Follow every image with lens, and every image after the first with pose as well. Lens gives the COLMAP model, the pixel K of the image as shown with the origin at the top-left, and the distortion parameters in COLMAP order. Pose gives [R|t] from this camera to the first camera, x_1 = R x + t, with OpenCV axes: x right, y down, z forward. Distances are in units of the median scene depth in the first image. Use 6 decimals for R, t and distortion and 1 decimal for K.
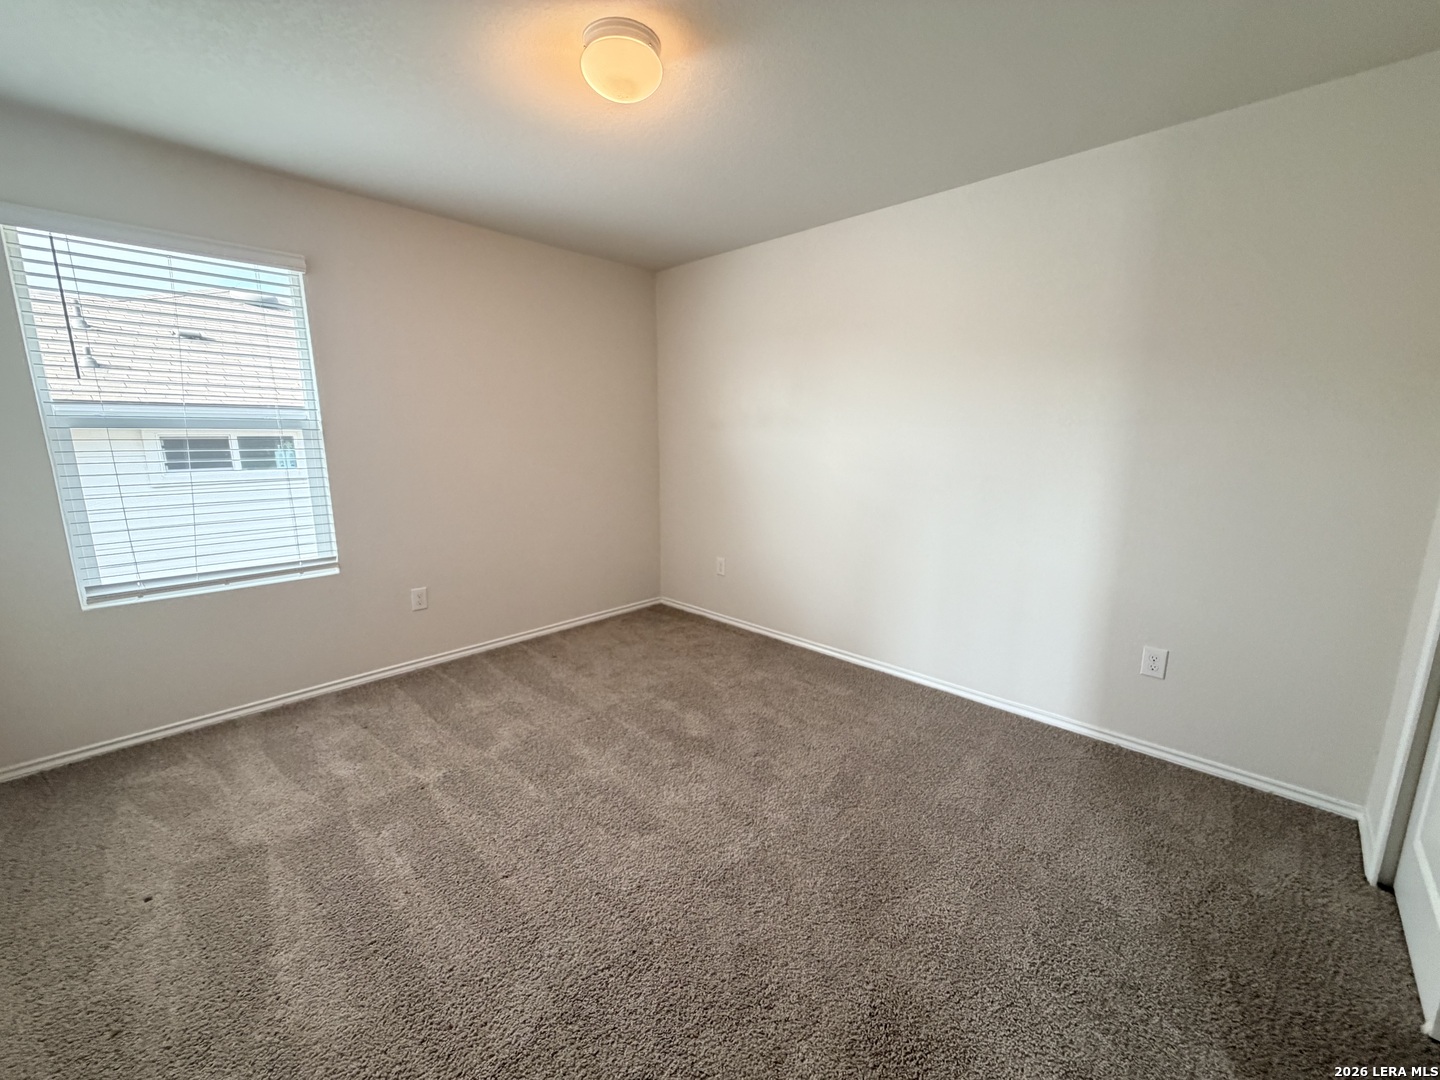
lens RADIAL K [[576.3, 0, 718.6], [0, 576.3, 542.3], [0, 0, 1]] dist [-0.000613, -0.000221]
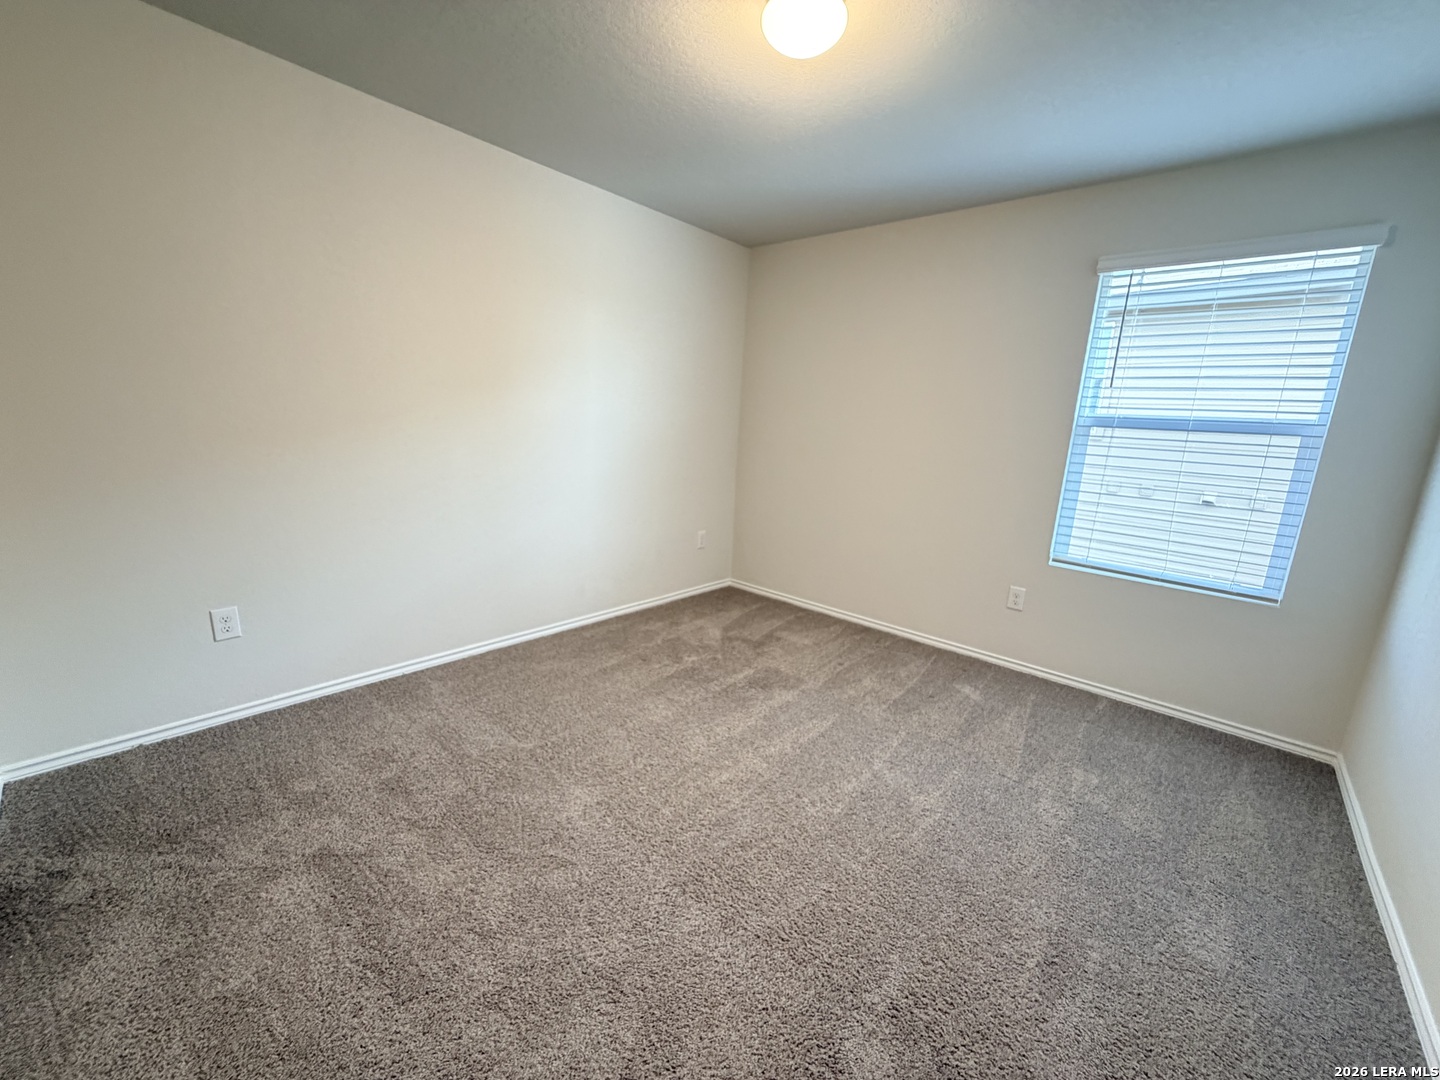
lens RADIAL K [[576.3, 0, 718.6], [0, 576.3, 542.3], [0, 0, 1]] dist [-0.000613, -0.000221]
pose [[0.044649, 0.220397, -0.974388, 0.377925], [-0.230692, 0.951273, 0.204598, -0.074096], [0.972002, 0.215648, 0.093317, 0.370845]]
